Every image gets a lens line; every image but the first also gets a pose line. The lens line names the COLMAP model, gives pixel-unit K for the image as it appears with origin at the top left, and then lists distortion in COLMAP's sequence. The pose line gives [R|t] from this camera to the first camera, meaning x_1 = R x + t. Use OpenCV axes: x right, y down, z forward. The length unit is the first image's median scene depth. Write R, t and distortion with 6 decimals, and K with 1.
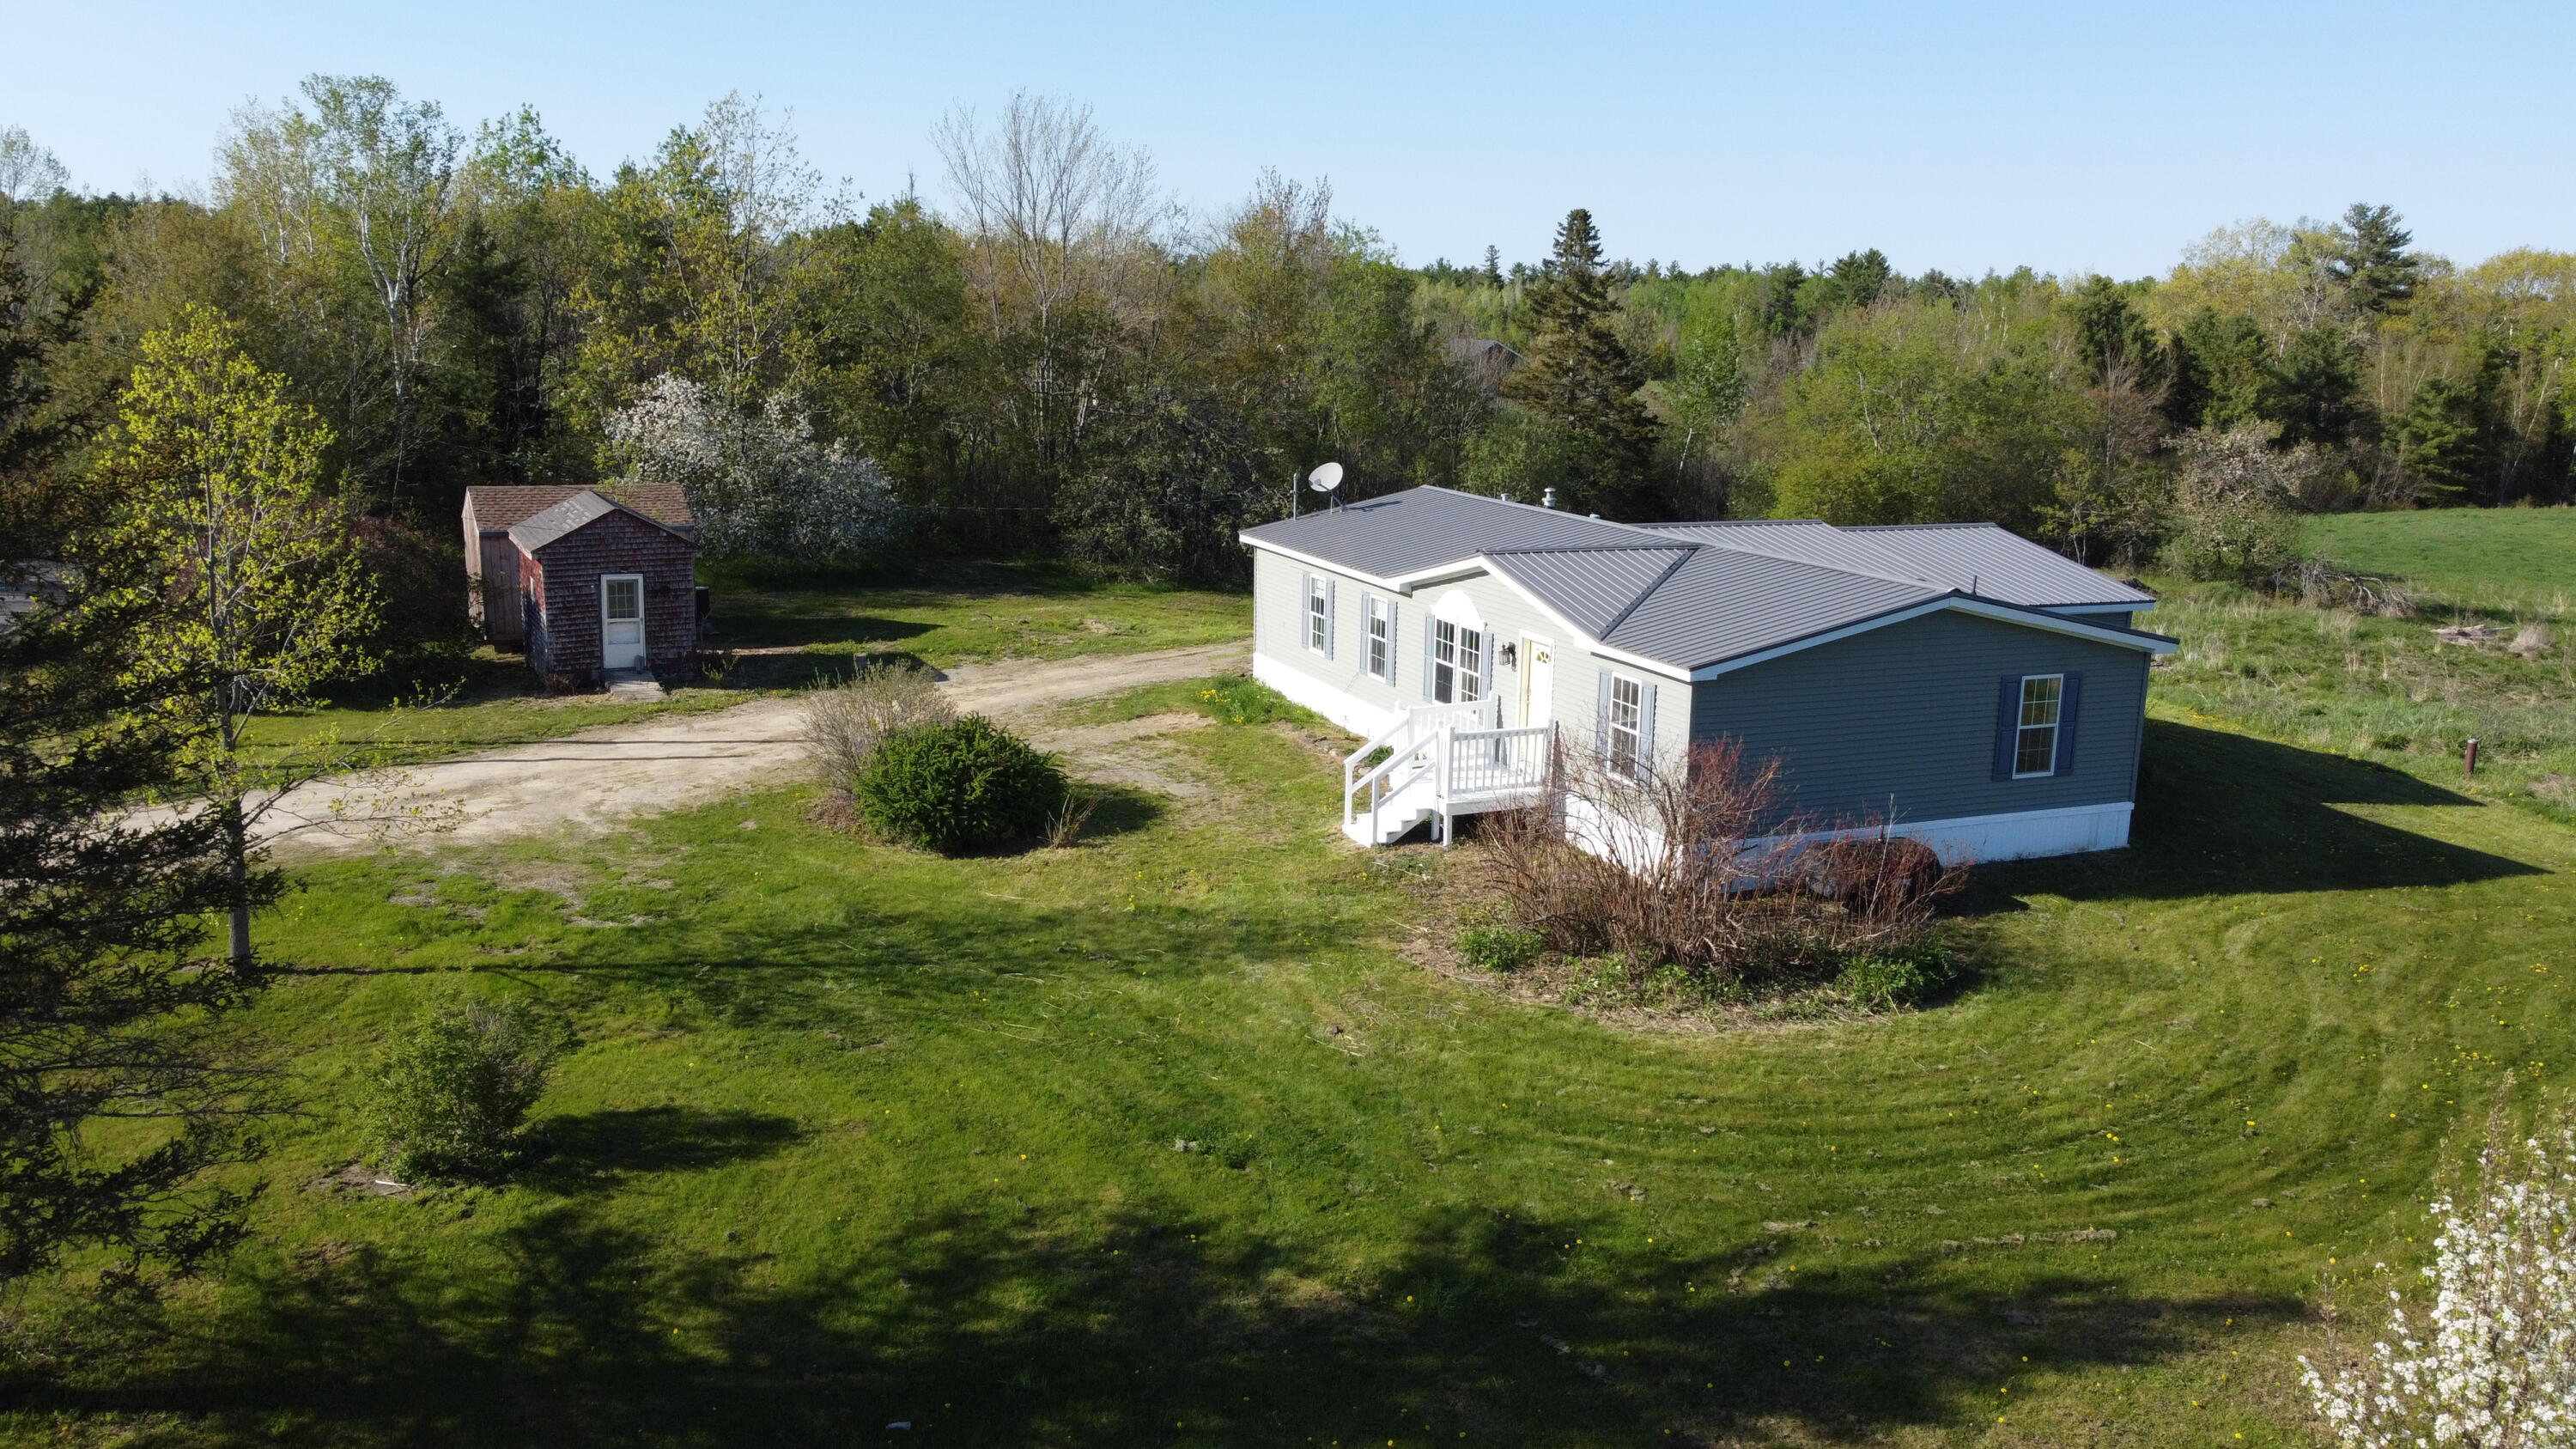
lens RADIAL K [[1957.7, 0, 1278.8], [0, 1957.7, 721.3], [0, 0, 1]] dist [0.000310, -0.010081]
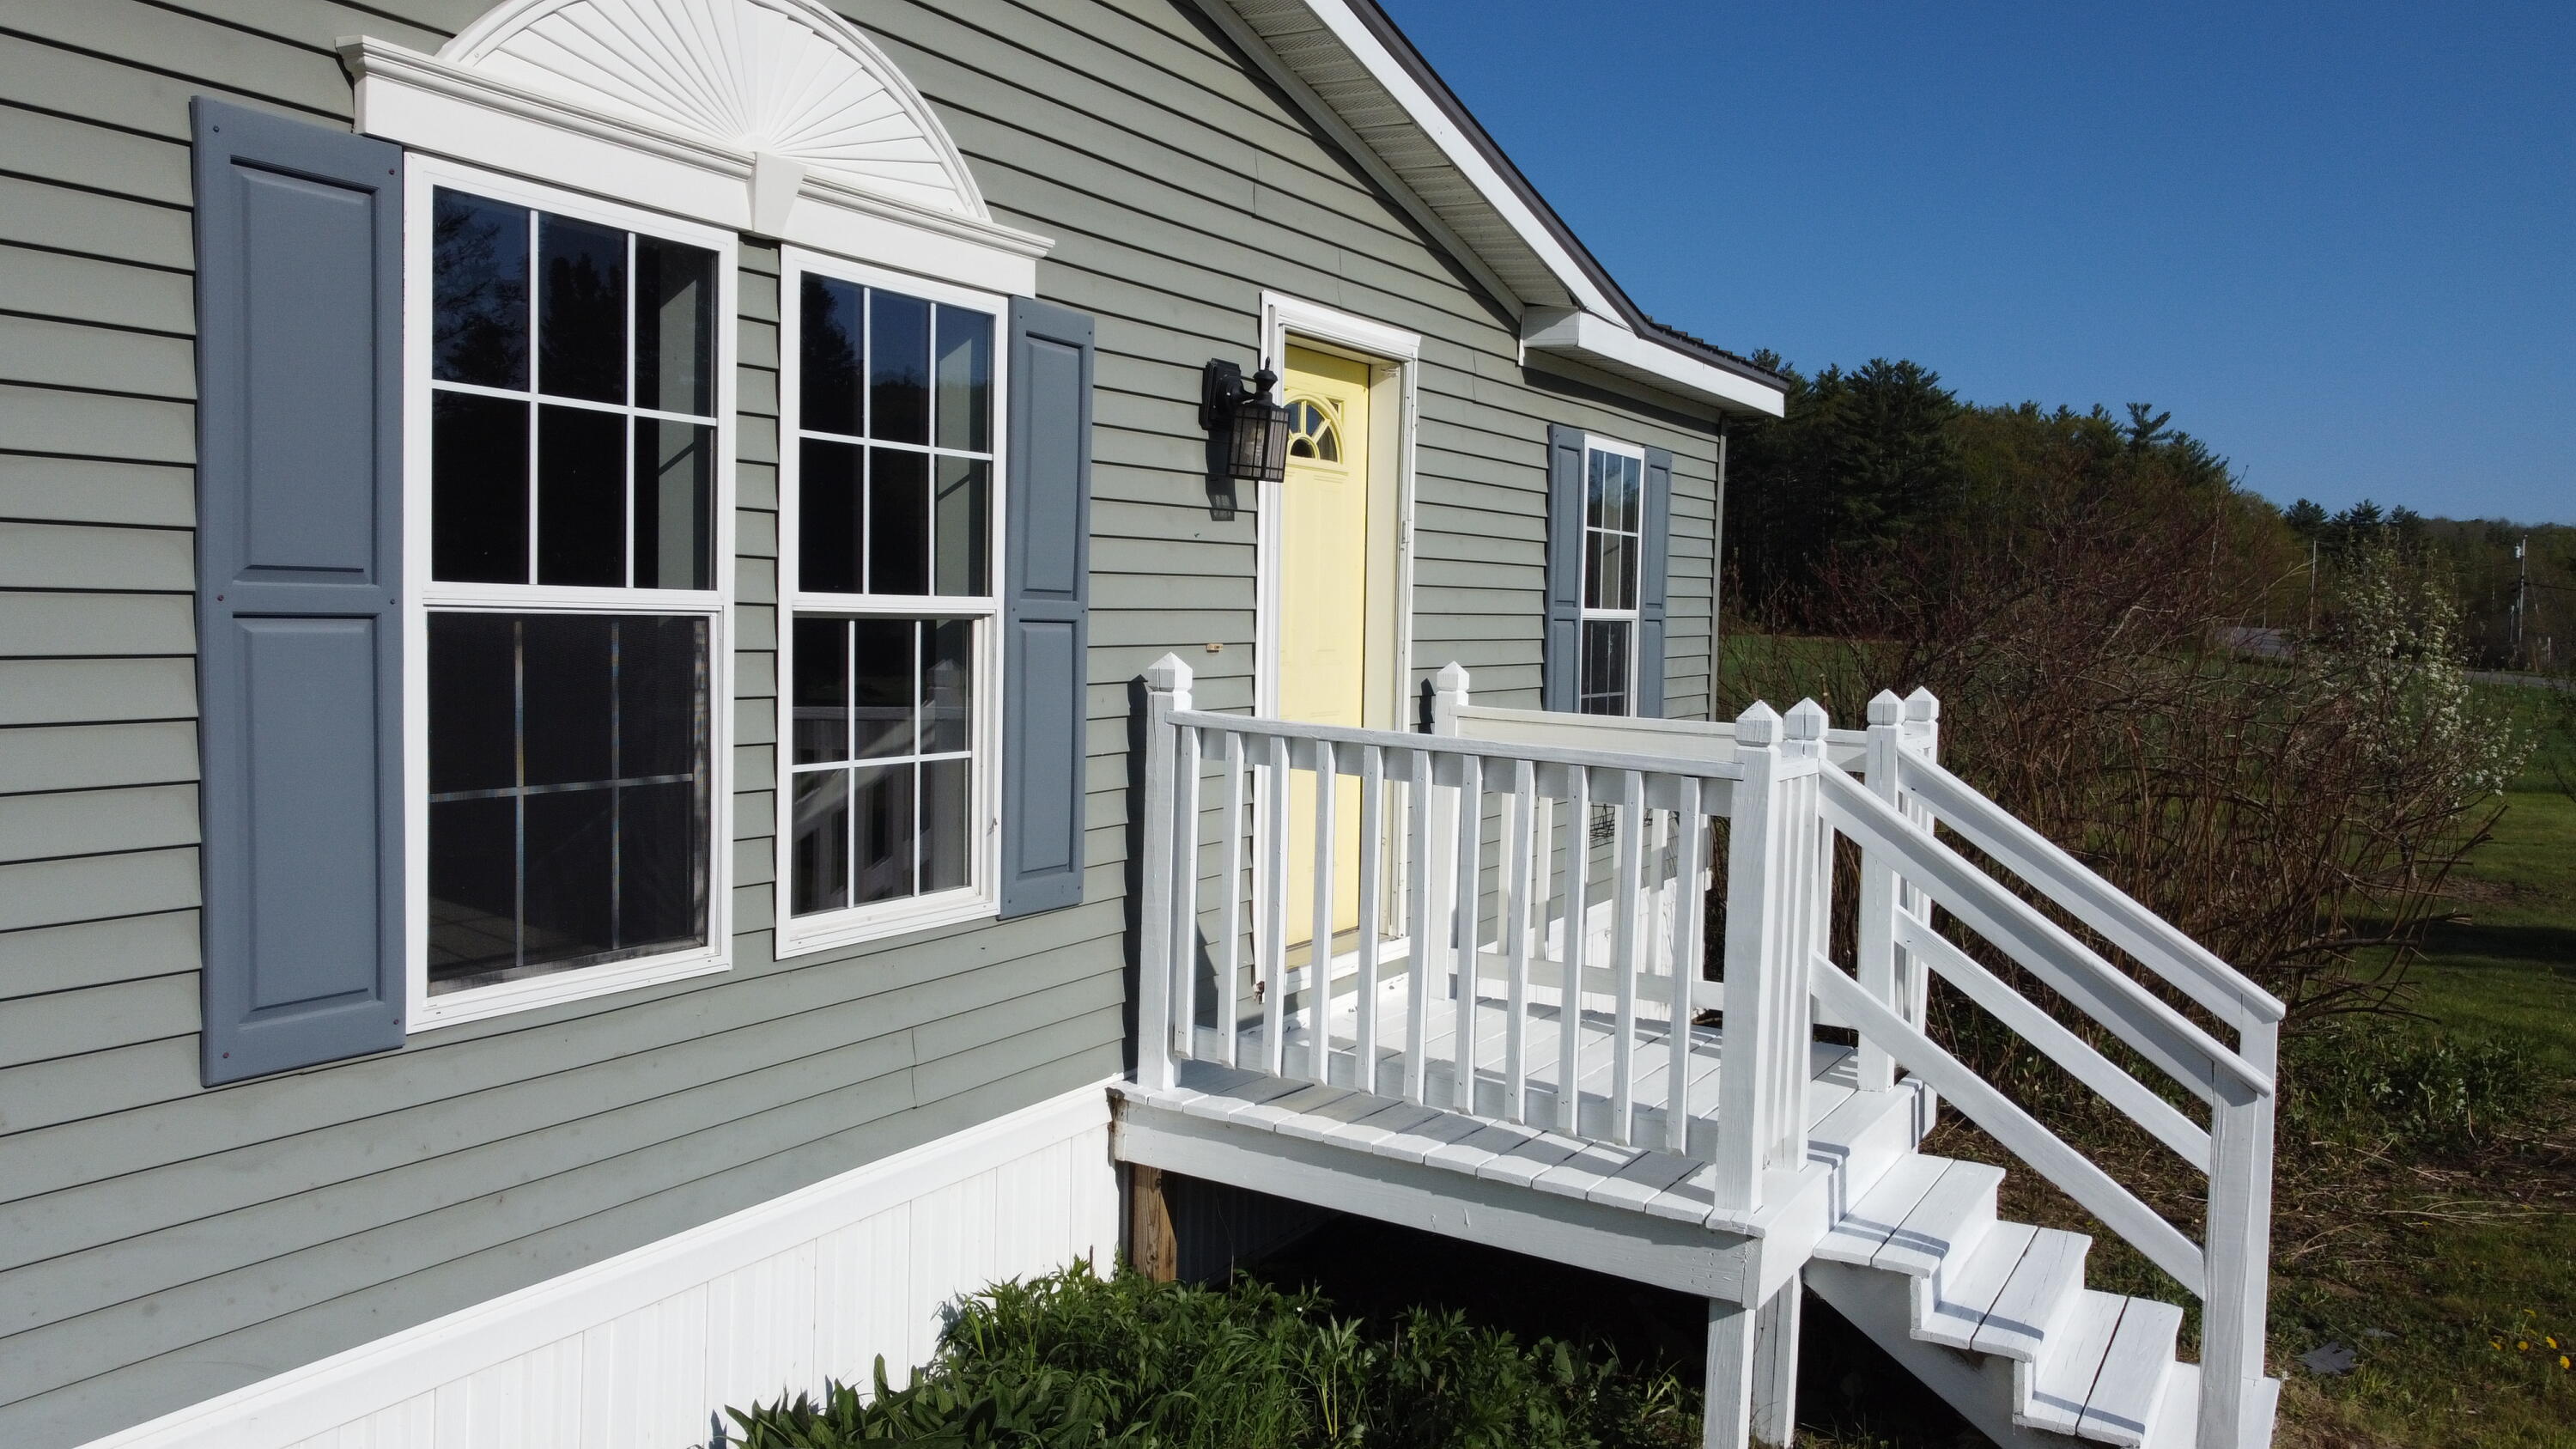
lens RADIAL K [[1957.7, 0, 1278.8], [0, 1957.7, 721.3], [0, 0, 1]] dist [0.000310, -0.010081]
pose [[-0.620653, -0.074117, 0.780575, -0.029112], [0.130675, 0.971822, 0.196178, -0.040975], [-0.773120, 0.223760, -0.593479, 1.067307]]
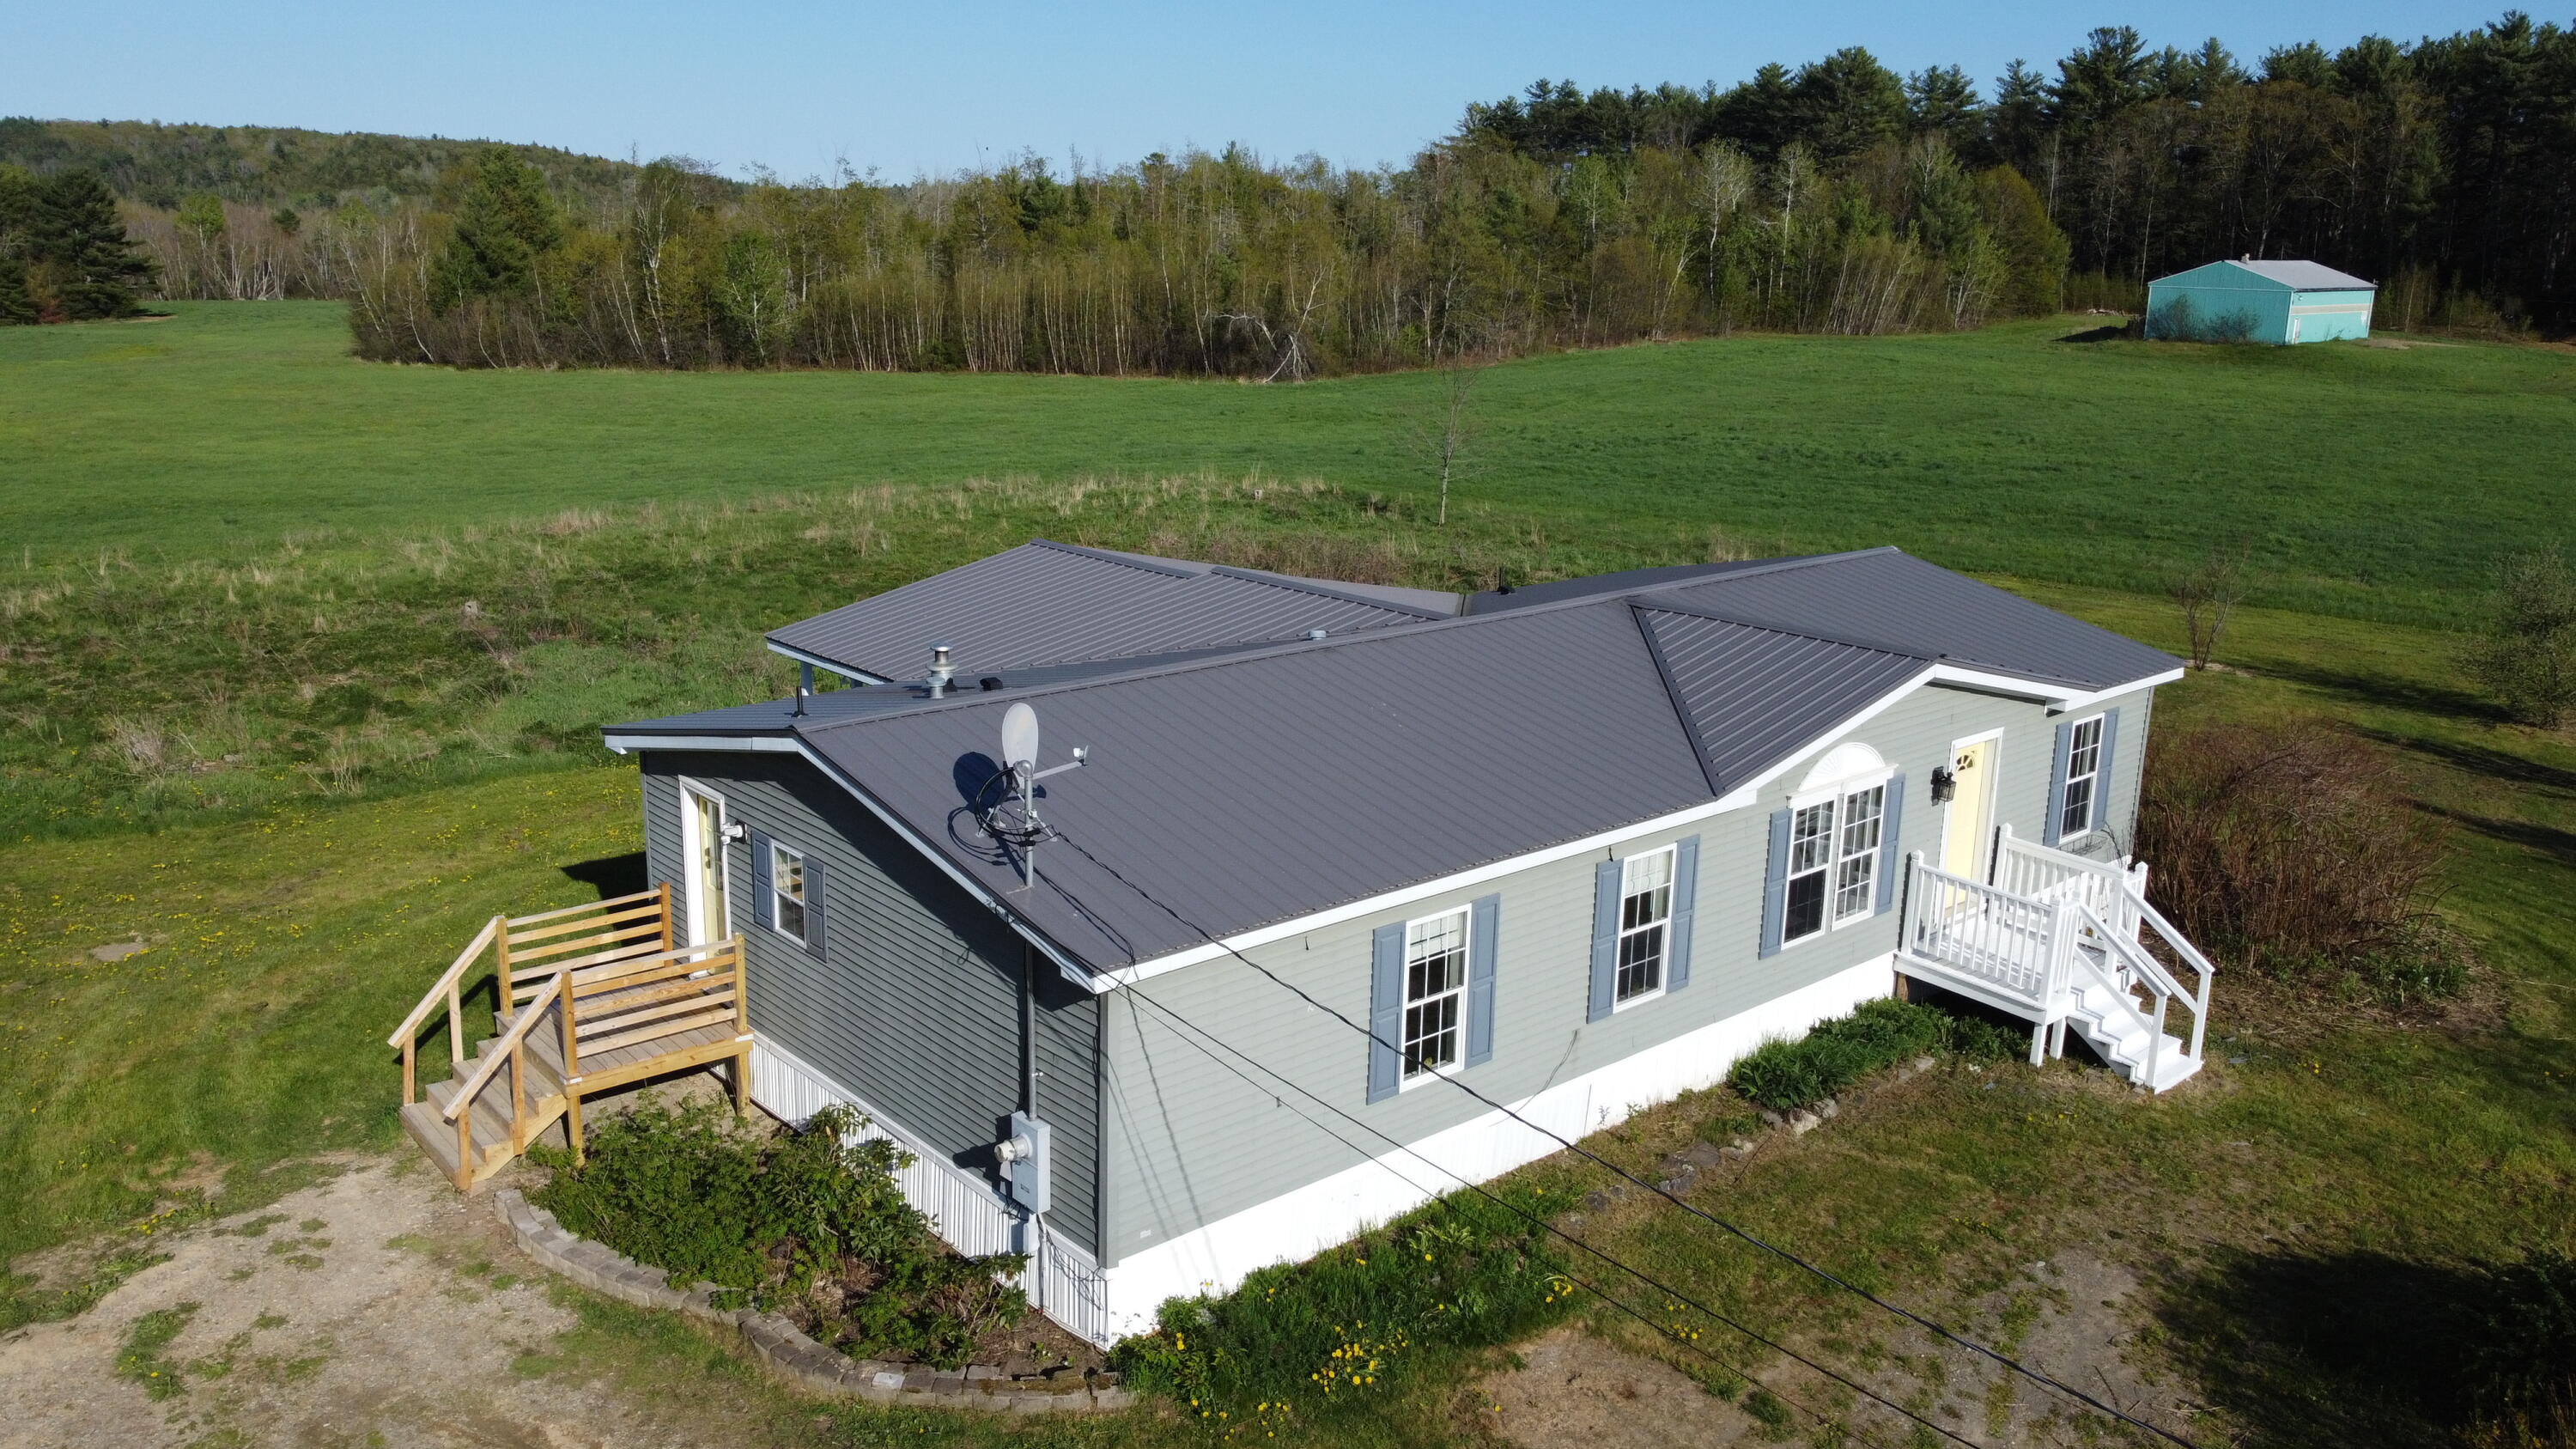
lens RADIAL K [[1957.1, 0, 1288.0], [0, 1957.1, 724.5], [0, 0, 1]] dist [-0.004760, 0.004211]
pose [[-0.324446, -0.255073, 0.910864, -0.413965], [0.169826, 0.931600, 0.321372, -0.302517], [-0.930534, 0.258957, -0.258936, 1.332108]]
